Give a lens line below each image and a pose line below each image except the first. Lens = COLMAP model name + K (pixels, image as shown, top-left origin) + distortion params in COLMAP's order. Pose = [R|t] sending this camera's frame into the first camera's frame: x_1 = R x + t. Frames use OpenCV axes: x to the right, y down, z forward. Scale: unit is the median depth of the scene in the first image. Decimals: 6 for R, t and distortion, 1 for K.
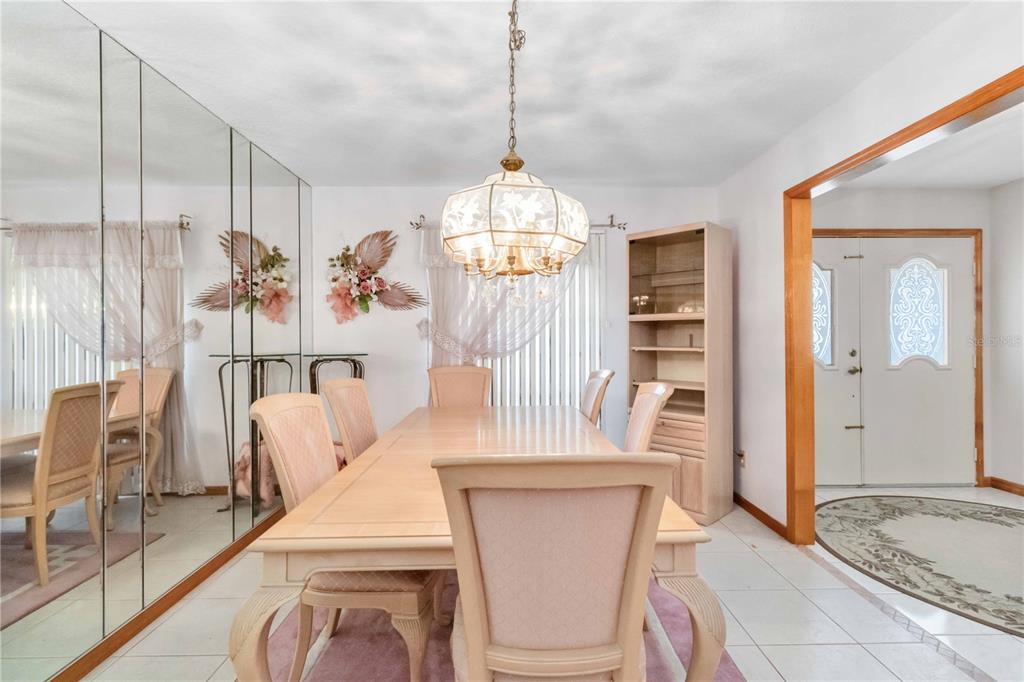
lens RADIAL K [[472.6, 0, 514.8], [0, 472.6, 348.1], [0, 0, 1]] dist [-0.001735, -0.000177]
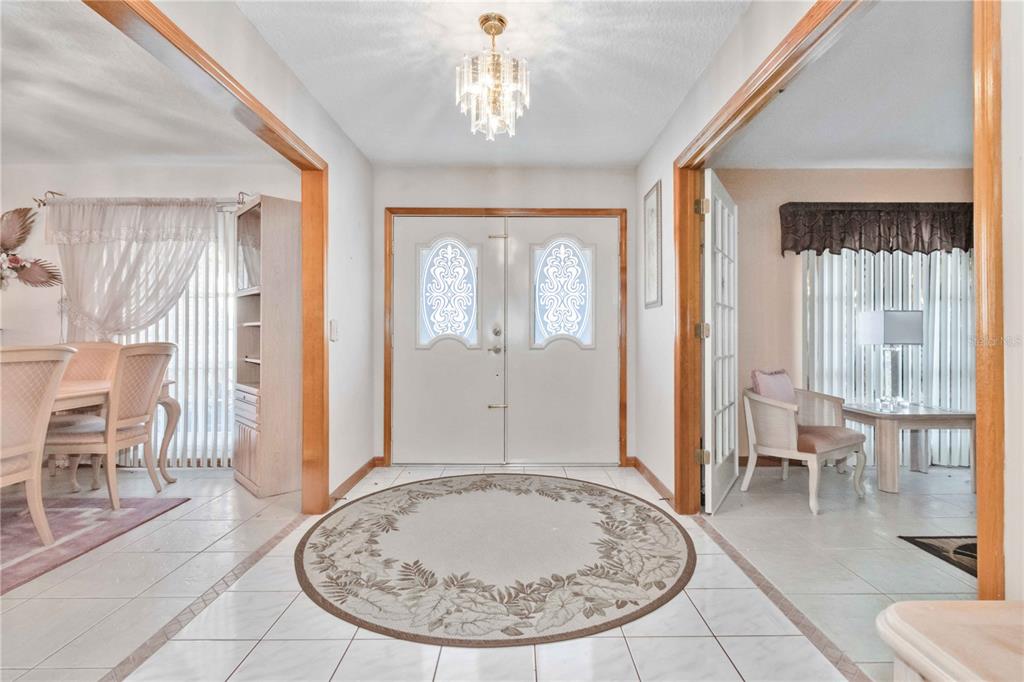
lens RADIAL K [[482.9, 0, 508.1], [0, 482.9, 342.8], [0, 0, 1]] dist [0.003469, -0.000199]
pose [[0.999963, 0.005421, -0.006644, 0.774390], [-0.005395, 0.999978, 0.003929, 0.029657], [0.006665, -0.003893, 0.999970, -0.027798]]
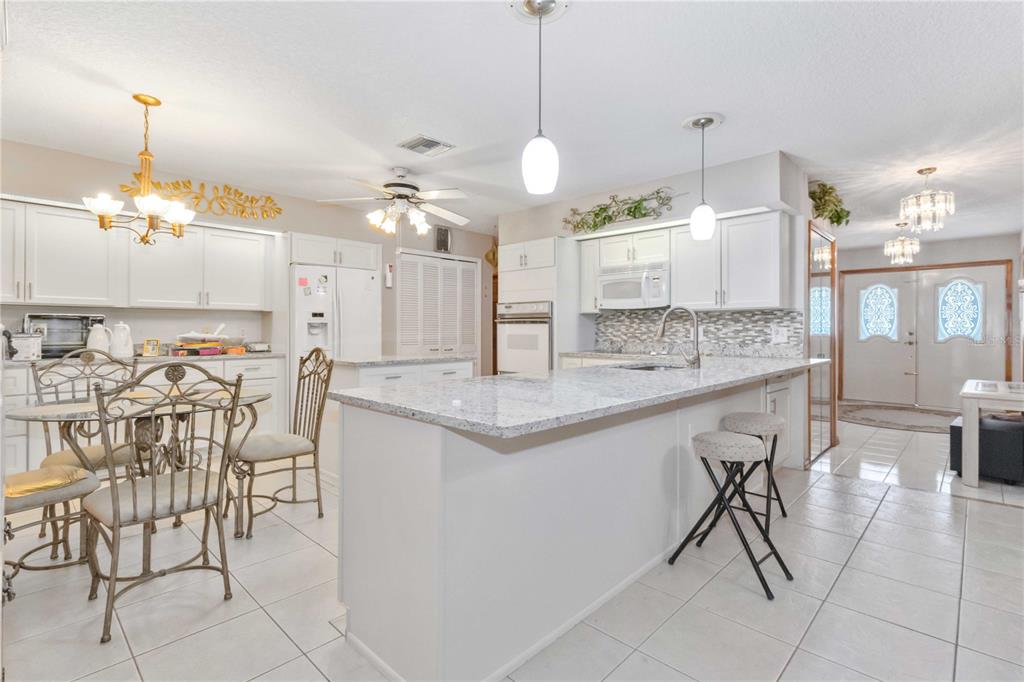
lens RADIAL K [[482.9, 0, 522.1], [0, 482.9, 331.3], [0, 0, 1]] dist [0.003469, -0.000199]
pose [[0.726050, 0.009638, -0.687574, 0.946906], [0.000338, 0.999897, 0.014373, -0.026659], [0.687642, -0.010668, 0.725972, -1.465466]]
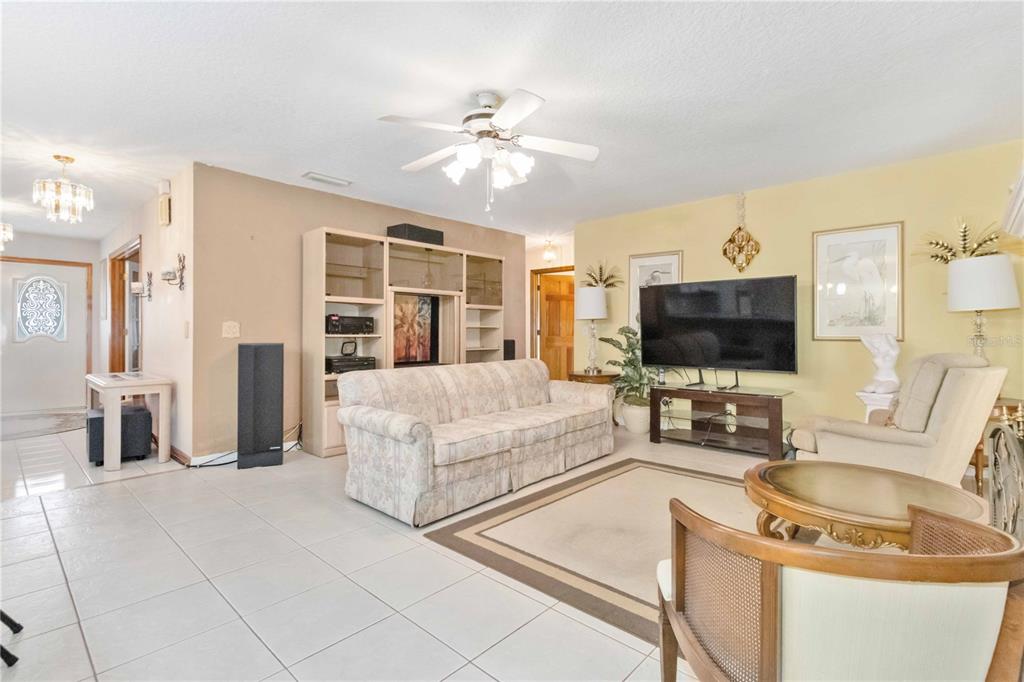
lens RADIAL K [[482.9, 0, 517.9], [0, 482.9, 331.8], [0, 0, 1]] dist [0.003469, -0.000199]
pose [[0.676858, 0.007325, 0.736077, 0.760550], [-0.008702, 0.999960, -0.001949, -0.004355], [-0.736062, -0.005087, 0.676895, -1.481536]]
